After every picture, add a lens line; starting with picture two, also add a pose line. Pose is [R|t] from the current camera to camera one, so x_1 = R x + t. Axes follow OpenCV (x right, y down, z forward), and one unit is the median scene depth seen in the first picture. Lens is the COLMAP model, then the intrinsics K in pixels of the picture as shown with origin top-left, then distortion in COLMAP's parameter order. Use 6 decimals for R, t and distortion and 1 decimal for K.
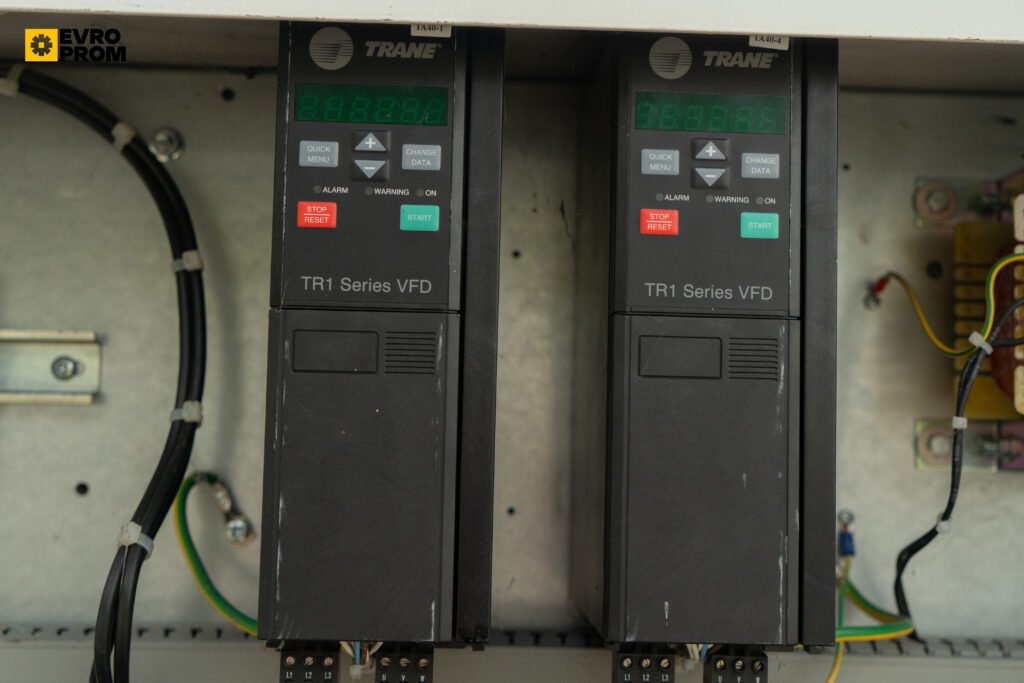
lens RADIAL K [[1467.7, 0, 512.0], [0, 1467.7, 341.5], [0, 0, 1]] dist [0.025442, 0.073193]
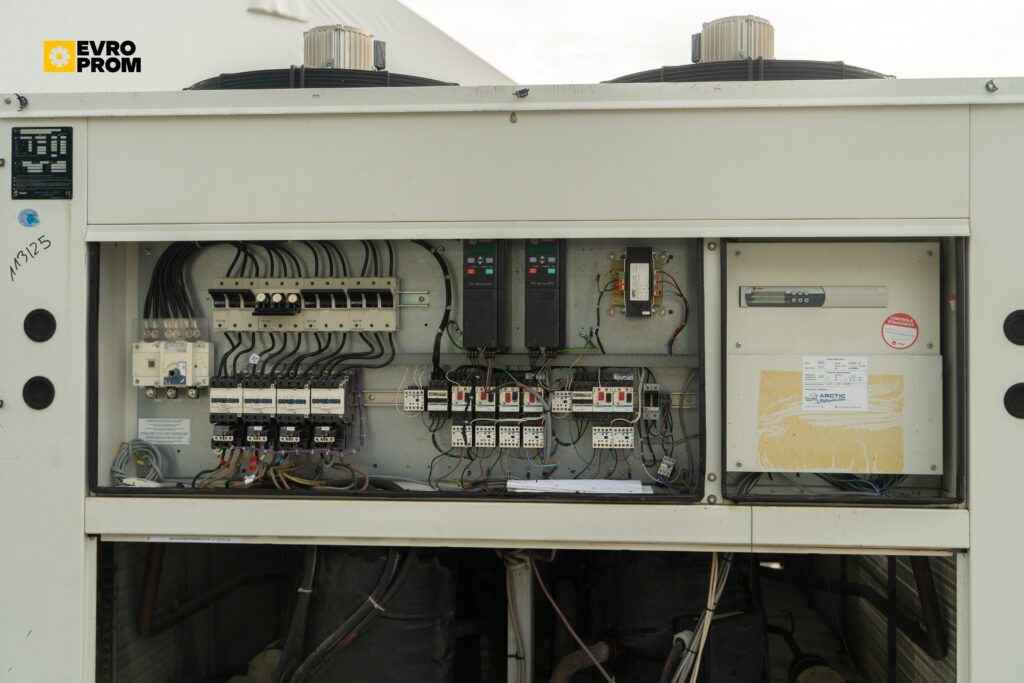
lens RADIAL K [[1159.2, 0, 512.0], [0, 1159.2, 341.5], [0, 0, 1]] dist [0.009376, 0.018383]
pose [[0.989807, -0.017584, -0.141325, 0.620860], [0.027931, 0.997044, 0.071573, -0.128683], [0.139649, -0.074791, 0.987373, -3.248320]]
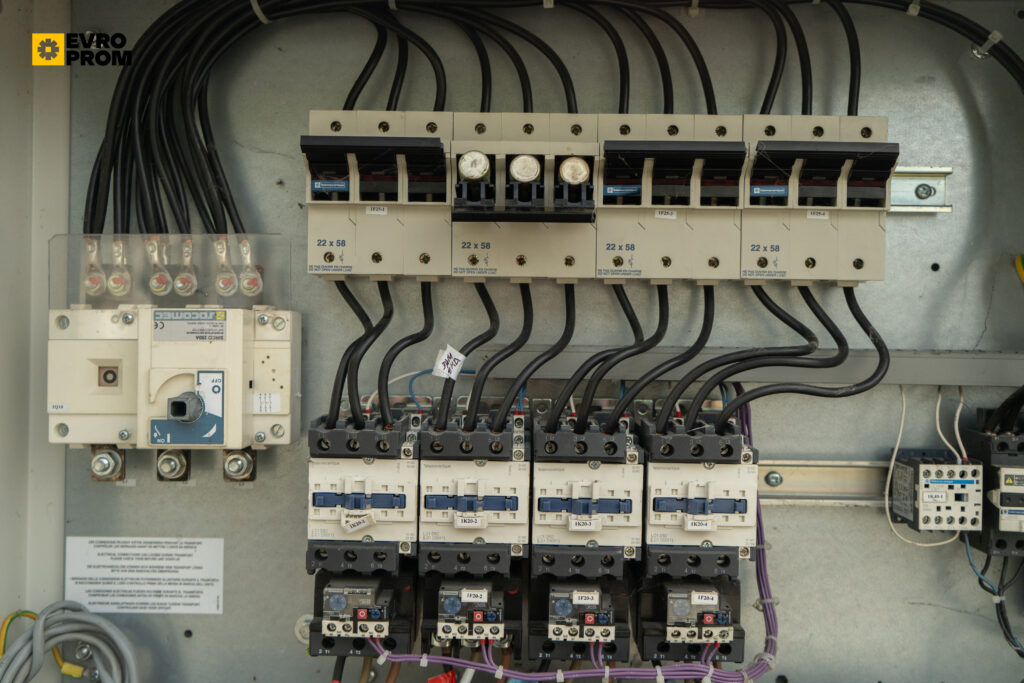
lens RADIAL K [[1055.7, 0, 512.0], [0, 1055.7, 341.5], [0, 0, 1]] dist [-0.000339, -0.000018]
pose [[0.998005, -0.004771, -0.062952, -0.845491], [0.009876, 0.996662, 0.081036, 0.103656], [0.062355, -0.081496, 0.994721, -0.218448]]
